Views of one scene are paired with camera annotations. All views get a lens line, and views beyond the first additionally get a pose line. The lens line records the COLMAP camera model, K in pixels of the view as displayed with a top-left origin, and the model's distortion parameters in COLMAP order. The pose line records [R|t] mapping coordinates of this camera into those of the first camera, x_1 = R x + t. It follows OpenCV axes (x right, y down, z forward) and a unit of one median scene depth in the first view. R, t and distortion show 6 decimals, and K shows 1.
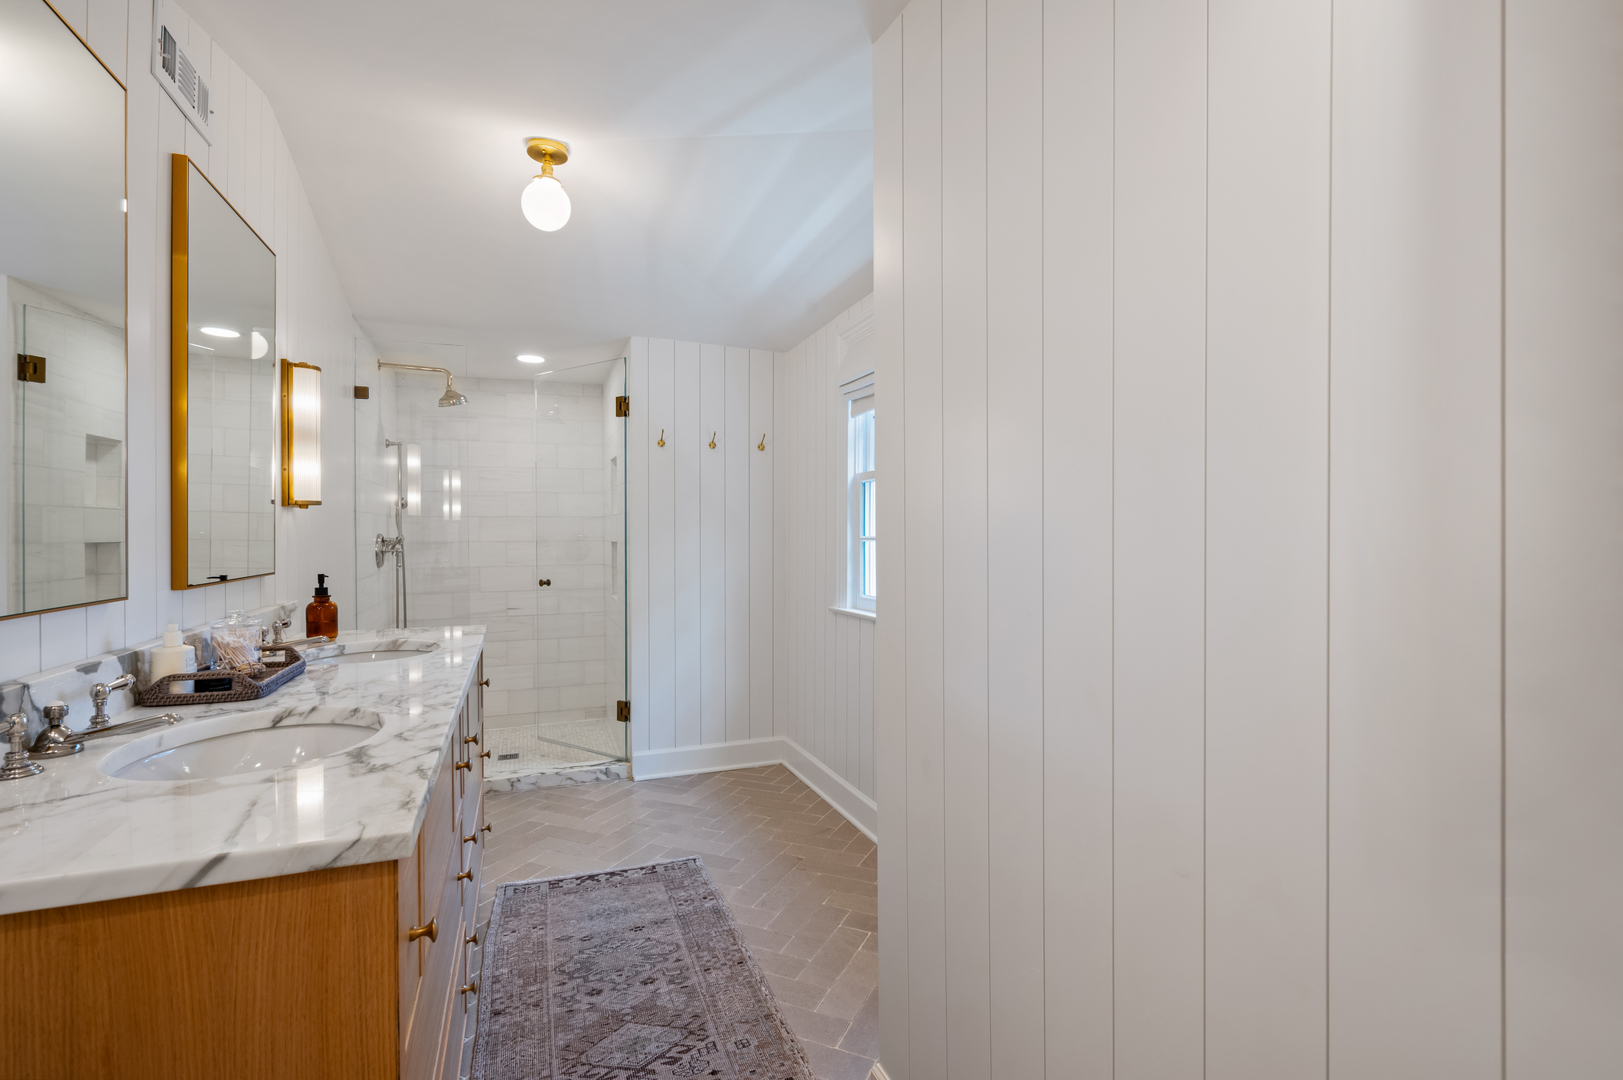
lens RADIAL K [[712.4, 0, 811.5], [0, 712.4, 540.0], [0, 0, 1]] dist [-0.002243, -0.000452]
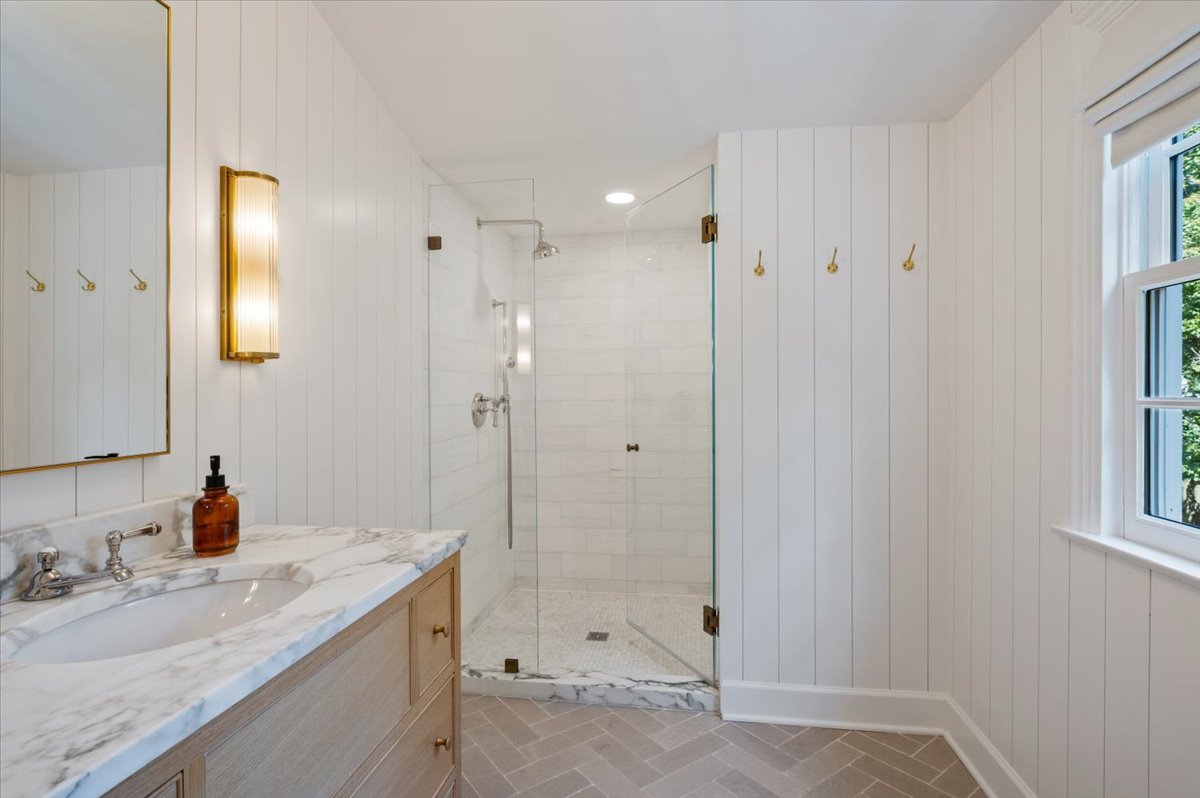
lens RADIAL K [[579.5, 0, 615.7], [0, 579.5, 393.8], [0, 0, 1]] dist [0.004211, 0.000001]
pose [[0.870484, -0.000631, -0.492196, -0.044177], [-0.000311, 0.999998, -0.001833, -0.006454], [0.492196, 0.001748, 0.870483, 0.410088]]
